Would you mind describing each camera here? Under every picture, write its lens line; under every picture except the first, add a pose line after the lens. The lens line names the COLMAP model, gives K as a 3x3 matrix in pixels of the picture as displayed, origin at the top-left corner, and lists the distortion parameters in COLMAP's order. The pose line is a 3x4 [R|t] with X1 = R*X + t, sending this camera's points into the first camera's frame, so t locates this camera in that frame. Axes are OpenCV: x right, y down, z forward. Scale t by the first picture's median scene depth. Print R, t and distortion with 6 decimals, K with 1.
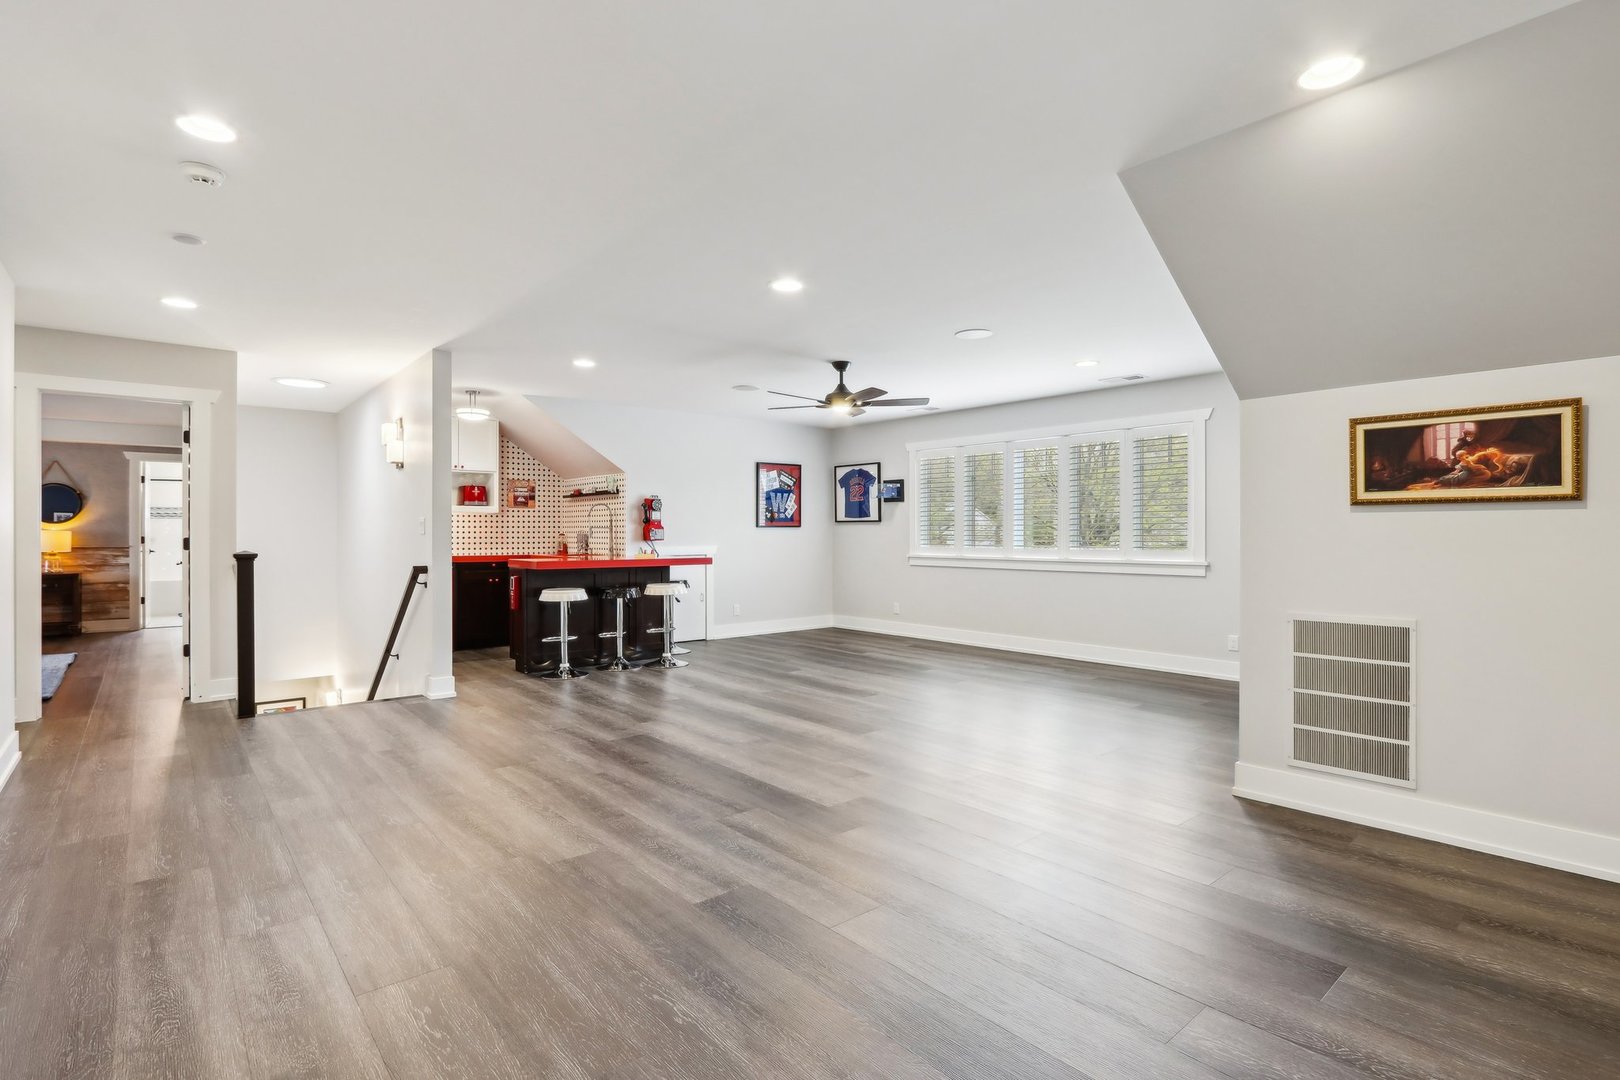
lens RADIAL K [[775.0, 0, 812.3], [0, 775.0, 535.2], [0, 0, 1]] dist [-0.010709, 0.001617]
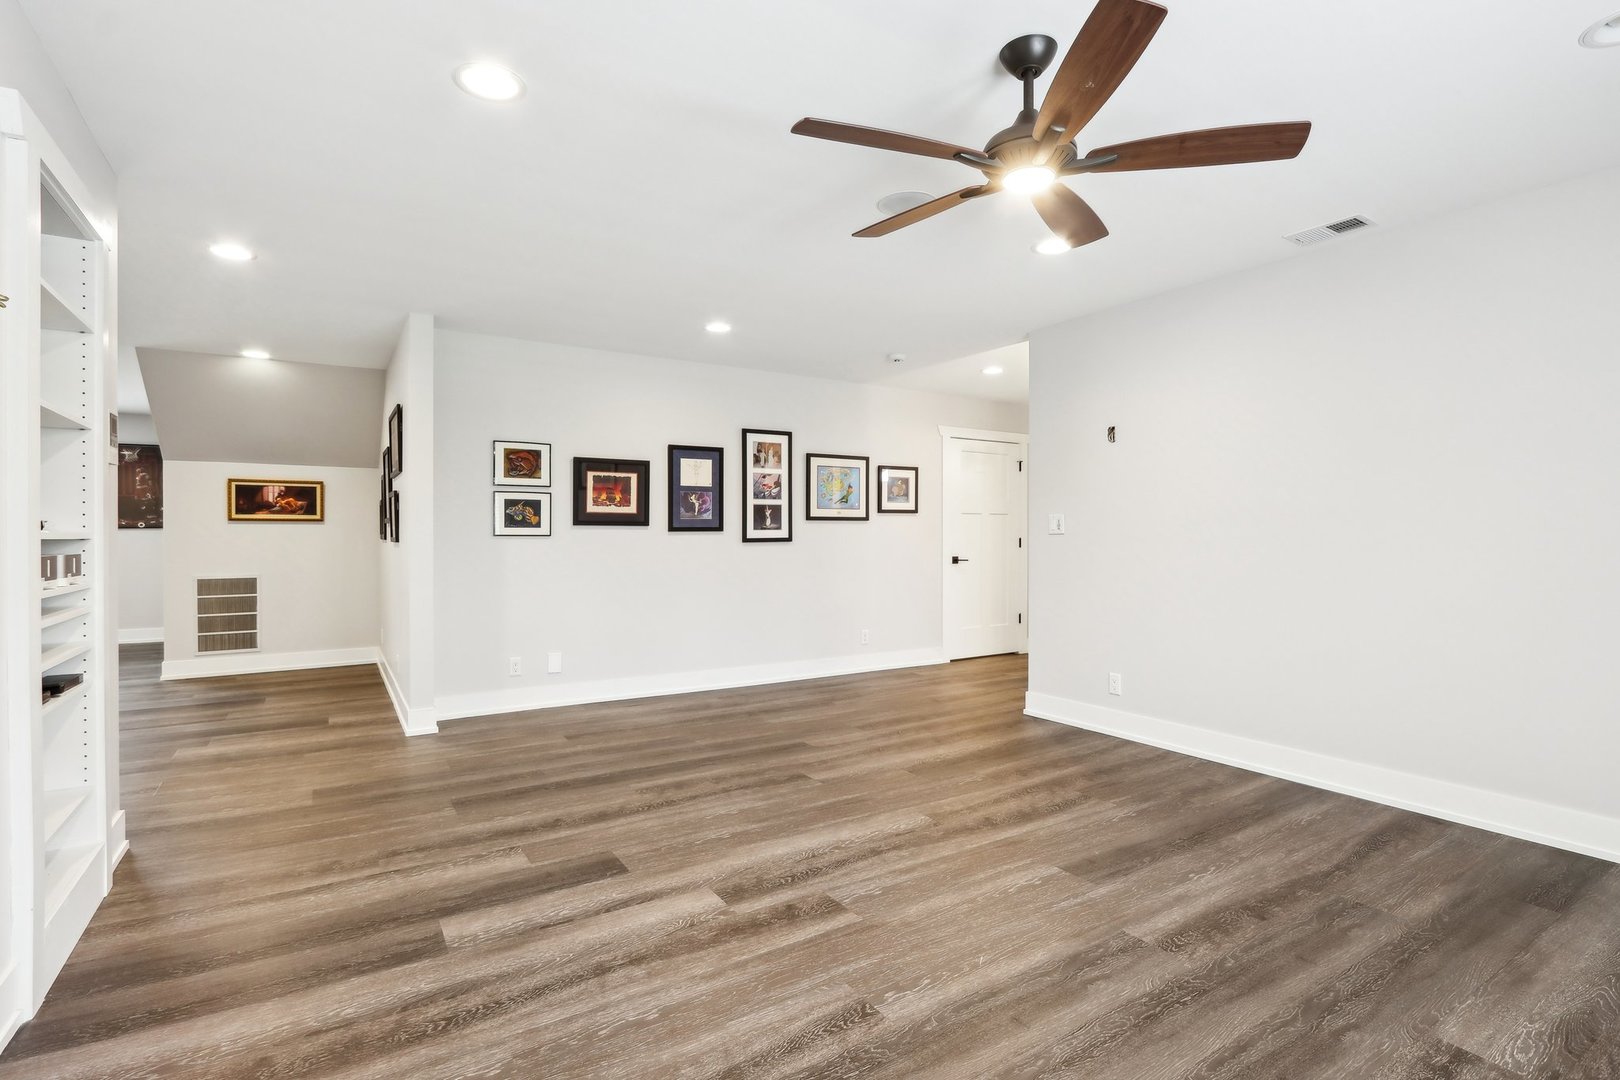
lens RADIAL K [[775.0, 0, 819.3], [0, 775.0, 534.1], [0, 0, 1]] dist [-0.010709, 0.001617]
pose [[0.136696, 0.002189, 0.990611, -0.685361], [0.000906, 0.999997, -0.002335, 0.002059], [-0.990613, 0.001217, 0.136693, -0.513872]]
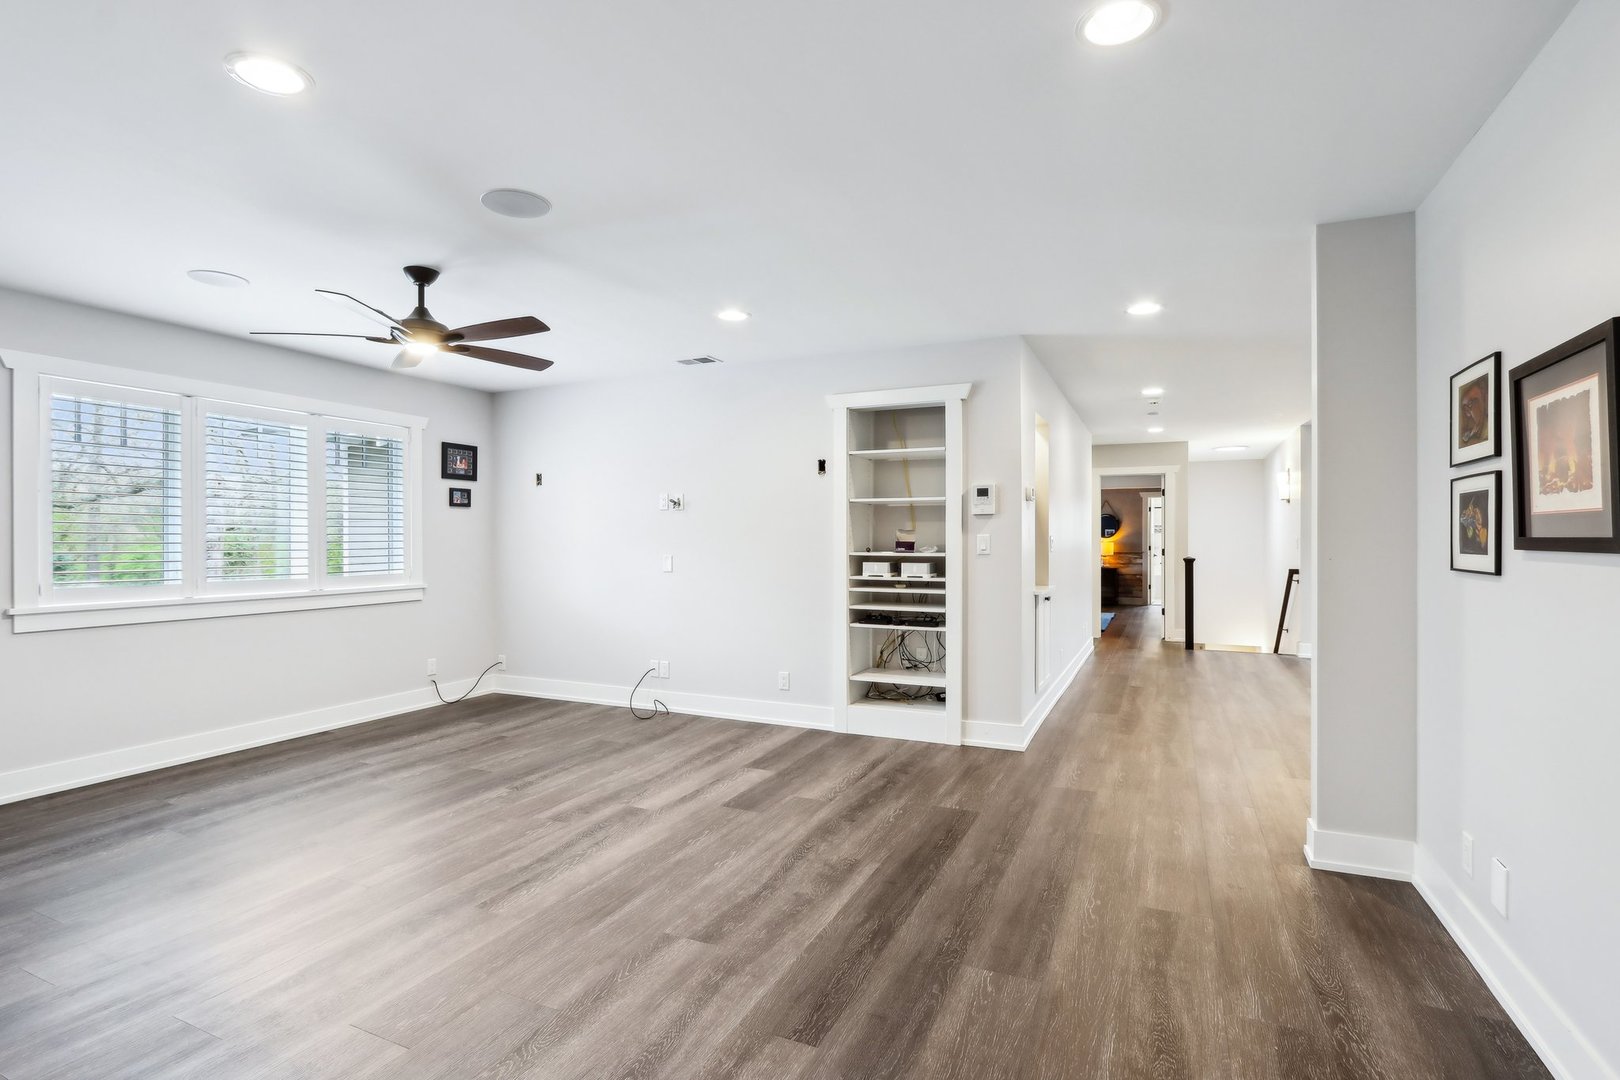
lens RADIAL K [[775.0, 0, 807.5], [0, 775.0, 543.0], [0, 0, 1]] dist [-0.010709, 0.001617]
pose [[0.411147, 0.002441, -0.911566, 0.528732], [-0.000290, 0.999997, 0.002547, -0.016060], [0.911569, -0.000782, 0.411147, -0.536884]]
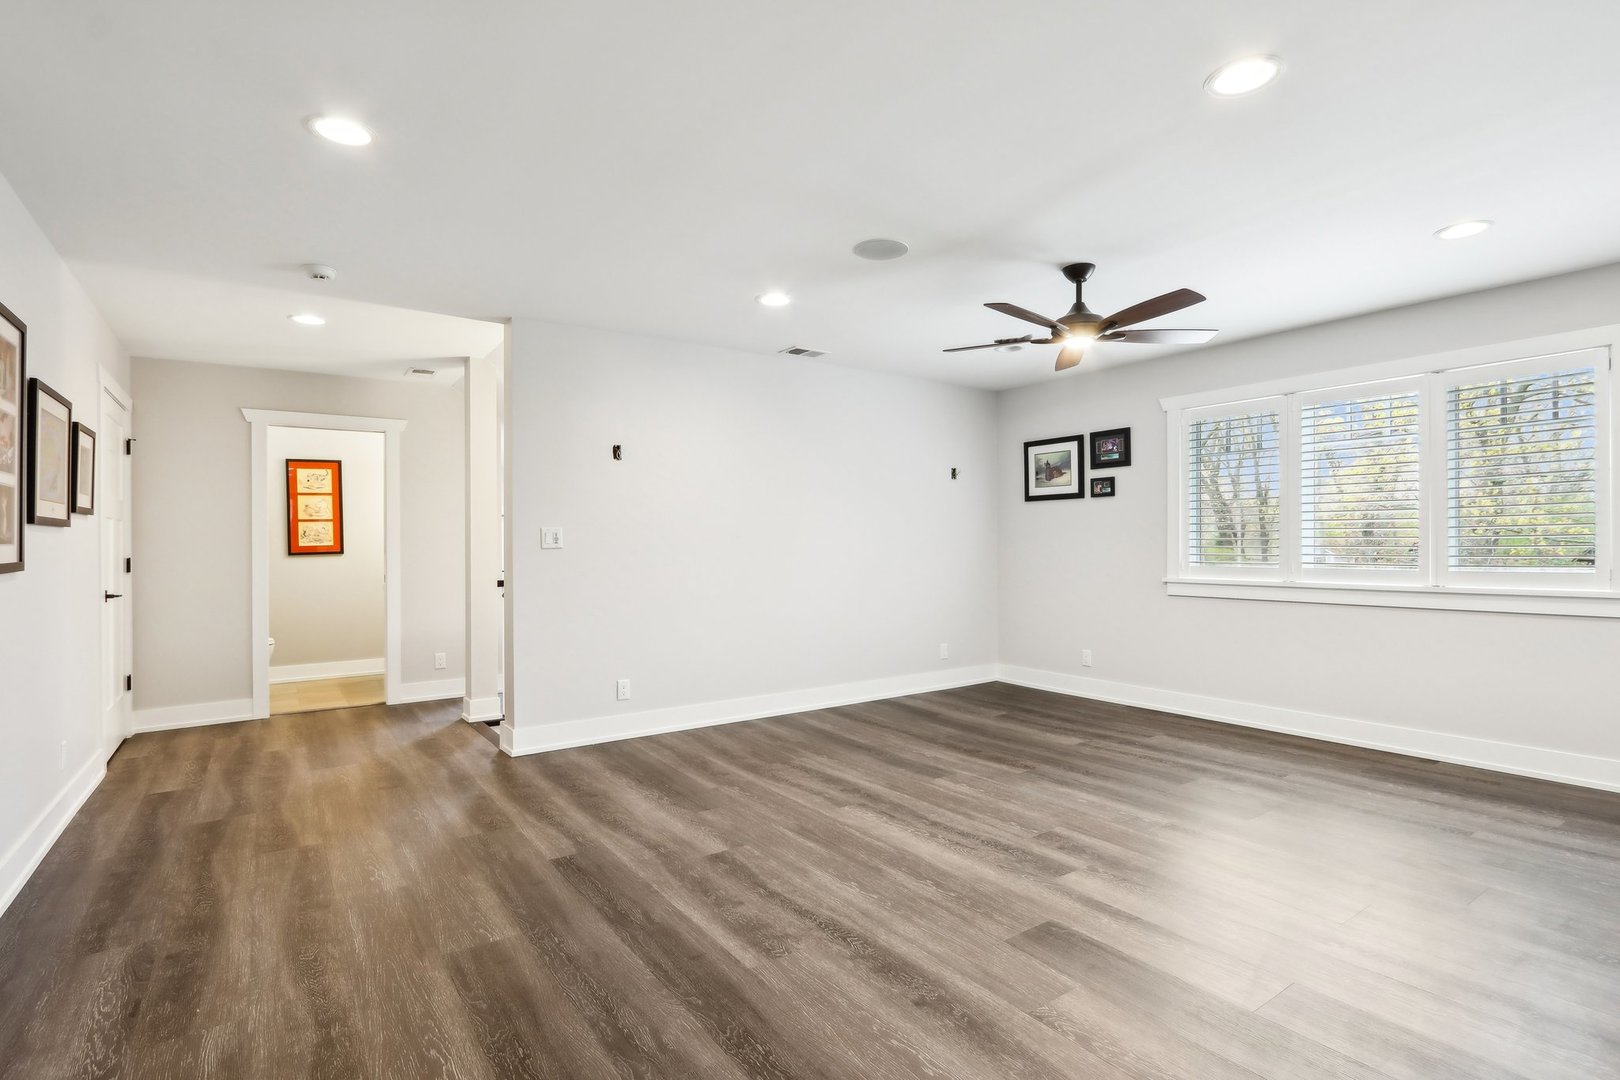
lens RADIAL K [[775.0, 0, 795.2], [0, 775.0, 544.3], [0, 0, 1]] dist [-0.010709, 0.001617]
pose [[-0.993723, 0.011422, 0.111288, -0.070799], [0.011293, 0.999935, -0.001788, -0.000119], [-0.111301, -0.000520, -0.993787, 0.185204]]
